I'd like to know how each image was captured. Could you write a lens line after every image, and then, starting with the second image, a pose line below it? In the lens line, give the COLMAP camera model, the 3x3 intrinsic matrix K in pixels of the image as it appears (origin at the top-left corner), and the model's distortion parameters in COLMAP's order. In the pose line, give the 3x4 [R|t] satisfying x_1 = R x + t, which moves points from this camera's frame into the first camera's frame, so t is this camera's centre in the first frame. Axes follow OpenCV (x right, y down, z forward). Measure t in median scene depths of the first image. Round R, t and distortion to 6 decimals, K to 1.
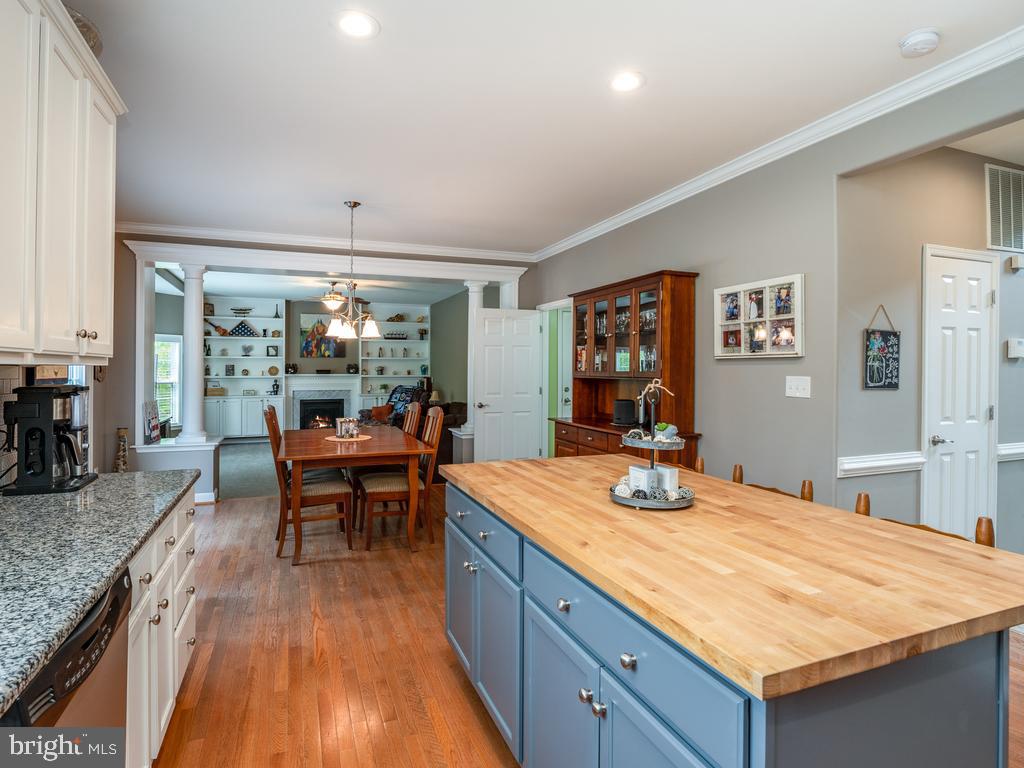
lens RADIAL K [[561.2, 0, 504.3], [0, 561.2, 362.4], [0, 0, 1]] dist [-0.020292, 0.001640]
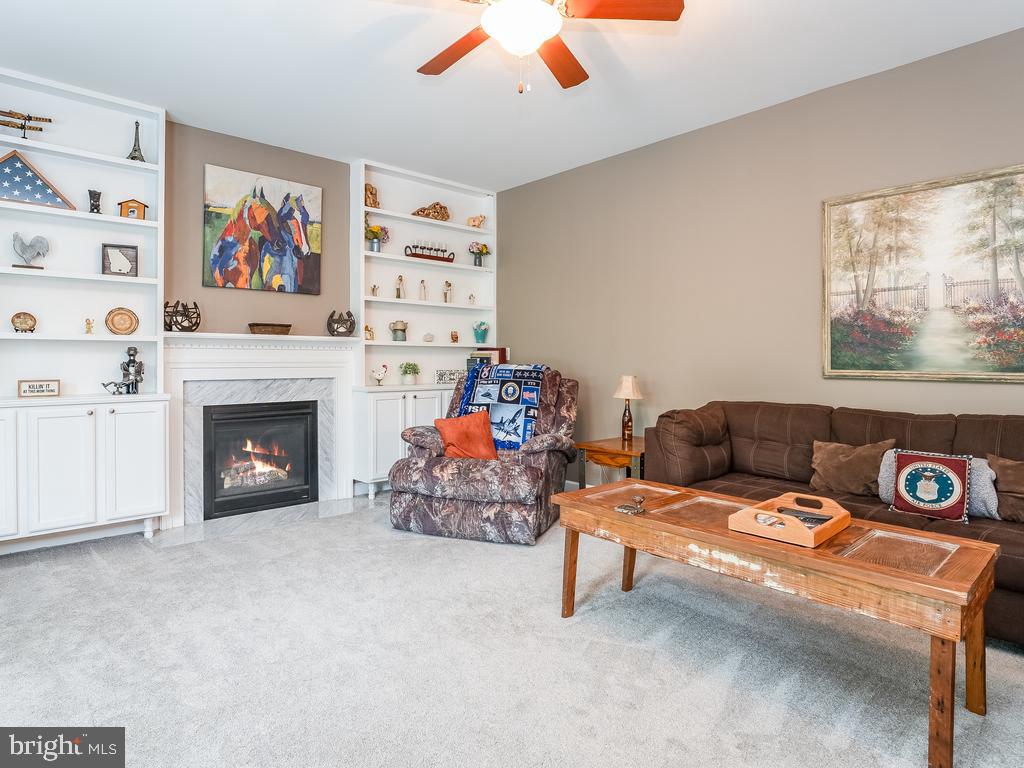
lens RADIAL K [[576.3, 0, 507.3], [0, 576.3, 359.2], [0, 0, 1]] dist [-0.018394, -0.008210]
pose [[0.935456, -0.000341, 0.353444, -0.320313], [-0.002838, 0.999960, 0.008477, 0.034073], [-0.353433, -0.008933, 0.935417, 0.606646]]
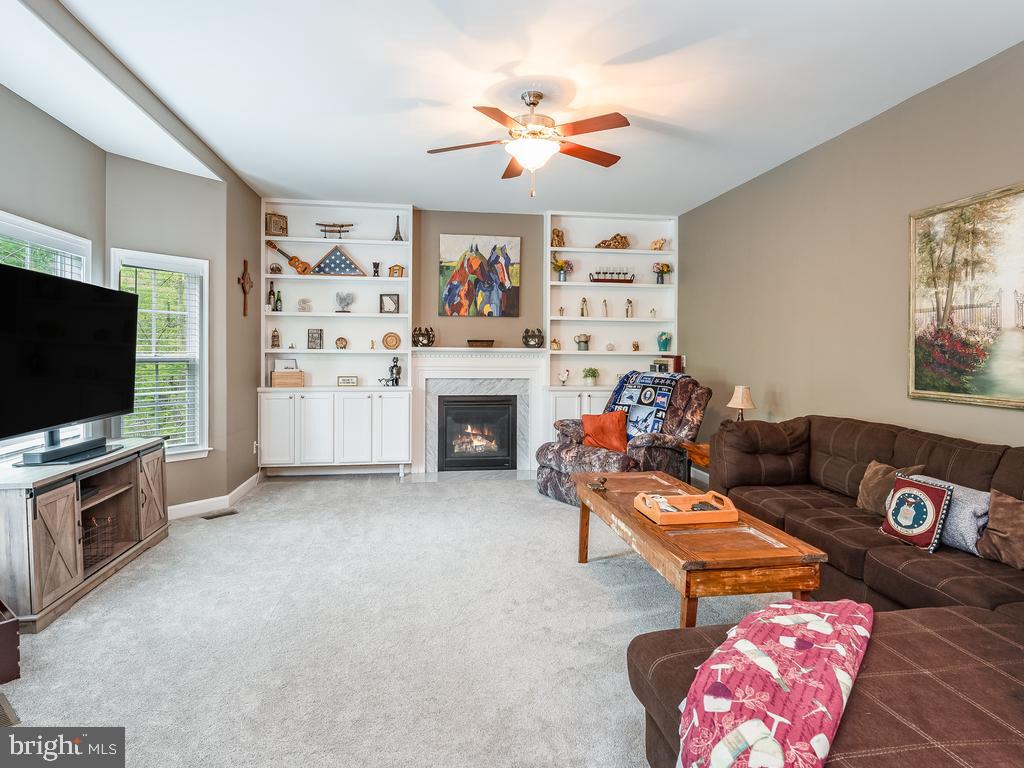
lens RADIAL K [[561.2, 0, 496.3], [0, 561.2, 355.5], [0, 0, 1]] dist [-0.020292, 0.001640]
pose [[0.973056, 0.007551, -0.230445, -0.192537], [-0.004062, 0.999870, 0.015608, 0.020394], [0.230533, -0.014252, 0.972960, 0.503715]]
